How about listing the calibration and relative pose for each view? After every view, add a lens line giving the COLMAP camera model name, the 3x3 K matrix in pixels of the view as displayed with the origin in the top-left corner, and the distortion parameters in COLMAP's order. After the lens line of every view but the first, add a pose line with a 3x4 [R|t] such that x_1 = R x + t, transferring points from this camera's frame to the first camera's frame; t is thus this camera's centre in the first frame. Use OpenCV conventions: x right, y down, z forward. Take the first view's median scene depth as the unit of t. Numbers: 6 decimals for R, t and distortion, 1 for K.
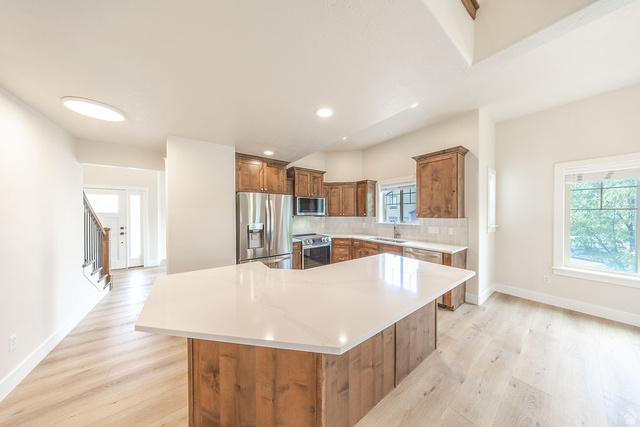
lens RADIAL K [[185.7, 0, 320.9], [0, 185.7, 216.5], [0, 0, 1]] dist [-0.001008, -0.000064]
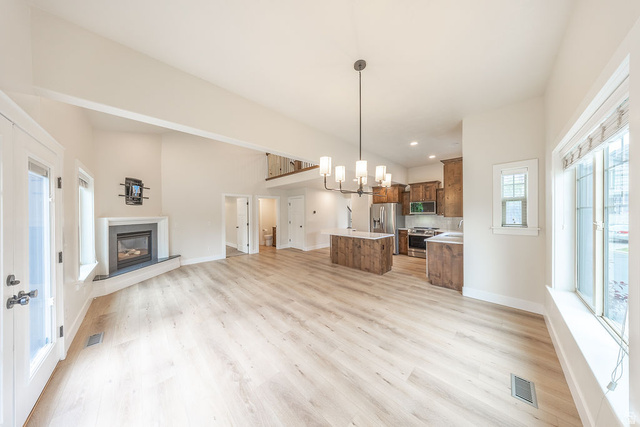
lens RADIAL K [[185.7, 0, 320.1], [0, 185.7, 214.0], [0, 0, 1]] dist [-0.001008, -0.000064]
pose [[0.145020, 0.003764, -0.989422, 2.057050], [-0.005000, 0.999983, 0.003071, -0.010115], [0.989416, 0.004502, 0.145036, -0.016842]]
